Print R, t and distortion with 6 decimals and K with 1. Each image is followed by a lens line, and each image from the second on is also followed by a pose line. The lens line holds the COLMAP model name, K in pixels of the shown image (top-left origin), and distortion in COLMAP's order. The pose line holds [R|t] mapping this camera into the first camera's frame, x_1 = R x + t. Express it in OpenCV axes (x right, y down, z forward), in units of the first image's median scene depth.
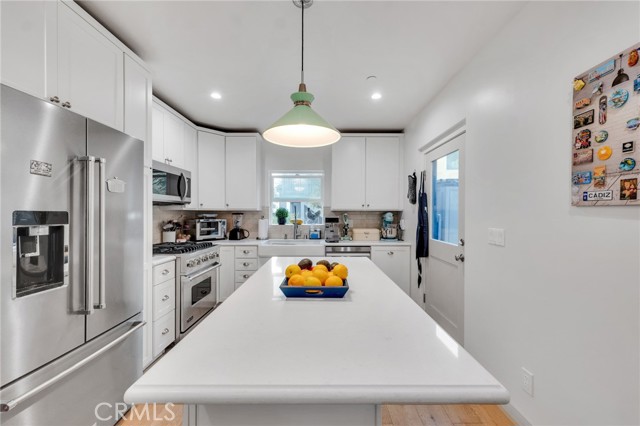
lens RADIAL K [[259.2, 0, 321.0], [0, 259.2, 215.8], [0, 0, 1]] dist [0.001762, 0.000385]
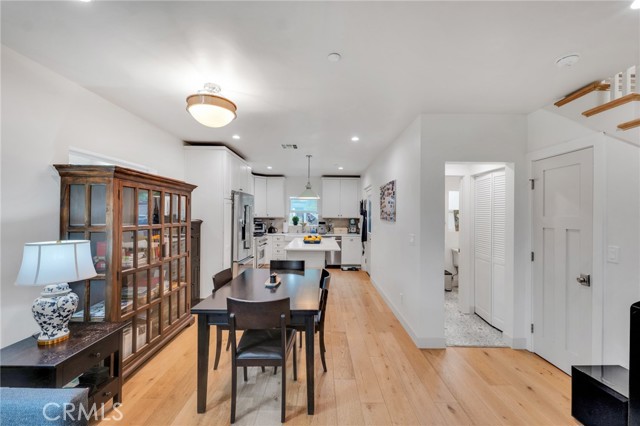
lens RADIAL K [[259.2, 0, 321.0], [0, 259.2, 215.8], [0, 0, 1]] dist [0.001762, 0.000385]
pose [[0.999974, 0.006763, -0.002314, 0.036975], [-0.006783, 0.999938, -0.008804, -0.019638], [0.002254, 0.008819, 0.999959, -0.916939]]
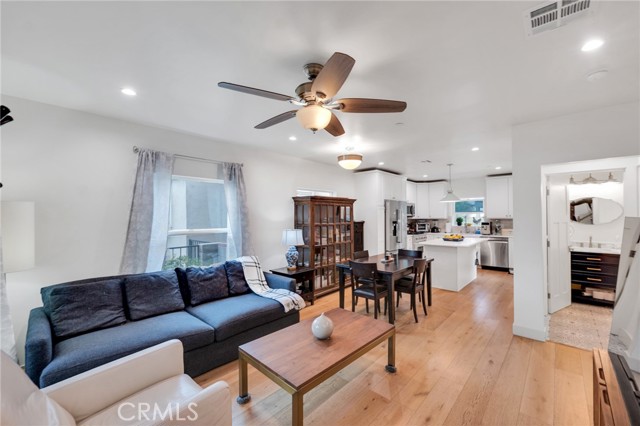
lens RADIAL K [[259.2, 0, 321.0], [0, 259.2, 215.8], [0, 0, 1]] dist [0.001762, 0.000385]
pose [[0.737637, -0.007708, -0.675154, 0.428898], [0.001189, 0.999948, -0.010117, -0.023609], [0.675197, 0.006660, 0.737608, -1.210313]]
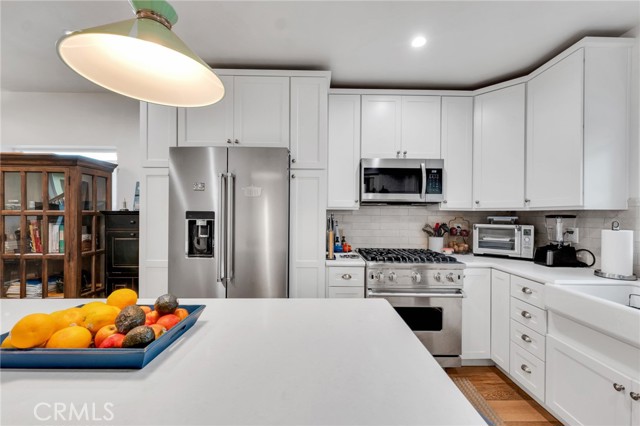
lens RADIAL K [[259.2, 0, 321.0], [0, 259.2, 215.8], [0, 0, 1]] dist [0.001762, 0.000385]
pose [[0.017914, 0.001345, -0.999839, 0.200681], [-0.017844, 0.999840, 0.001025, -0.001073], [0.999680, 0.017822, 0.017935, 0.536163]]
